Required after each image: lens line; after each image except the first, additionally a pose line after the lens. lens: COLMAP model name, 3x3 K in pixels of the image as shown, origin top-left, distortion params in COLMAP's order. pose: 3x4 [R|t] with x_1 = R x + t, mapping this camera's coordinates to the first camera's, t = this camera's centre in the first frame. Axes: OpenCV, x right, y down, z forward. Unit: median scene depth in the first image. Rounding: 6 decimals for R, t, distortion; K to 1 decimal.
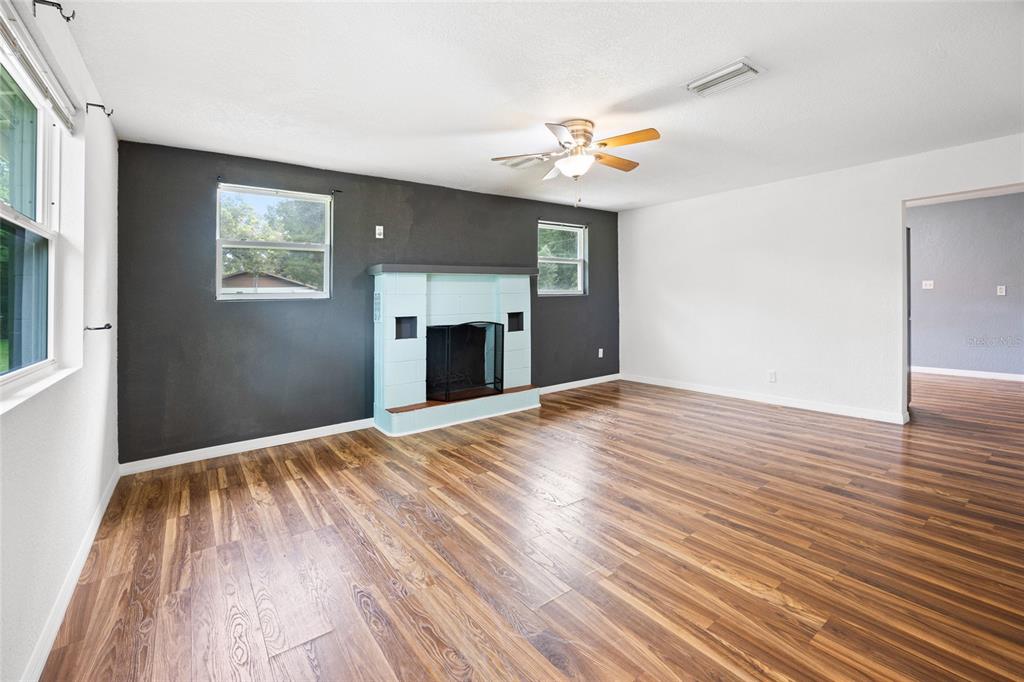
lens RADIAL K [[440.1, 0, 514.0], [0, 440.1, 312.1], [0, 0, 1]] dist [-0.015607, 0.000080]
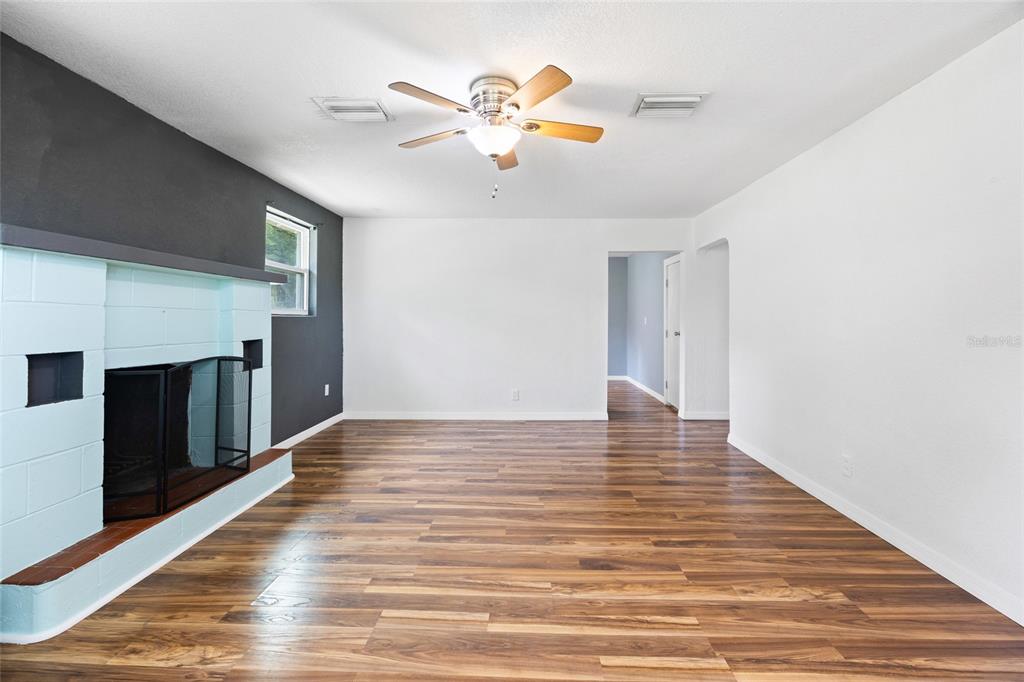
lens RADIAL K [[432.7, 0, 522.4], [0, 432.7, 329.1], [0, 0, 1]] dist [-0.013431, 0.000150]
pose [[0.625311, 0.004387, 0.780363, -0.289449], [0.011660, 0.999820, -0.014964, -0.001206], [-0.780289, 0.018457, 0.625147, 0.365367]]
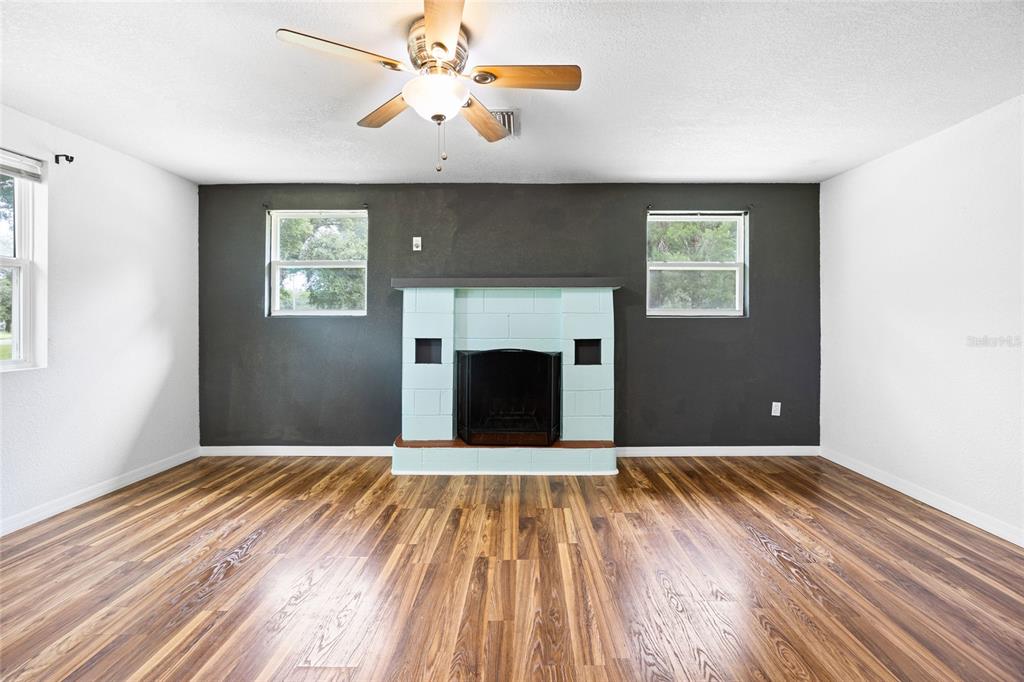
lens RADIAL K [[432.7, 0, 522.4], [0, 432.7, 329.1], [0, 0, 1]] dist [-0.013431, 0.000150]
pose [[0.797612, 0.035491, -0.602126, 0.422603], [-0.035609, 0.999297, 0.011731, -0.024974], [0.602119, 0.012084, 0.798315, 0.431895]]
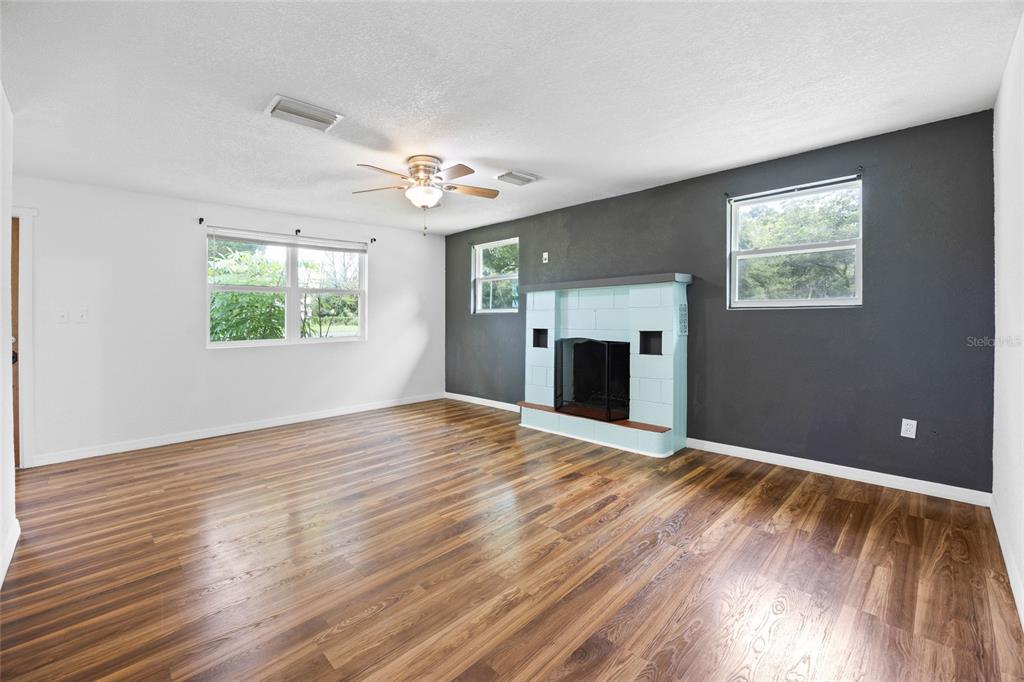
lens RADIAL K [[451.3, 0, 528.8], [0, 451.3, 315.8], [0, 0, 1]] dist [-0.012008, -0.000038]
pose [[0.142603, 0.024594, -0.989474, 0.943217], [-0.015285, 0.999627, 0.022644, -0.051333], [0.989662, 0.011895, 0.142926, 0.801235]]
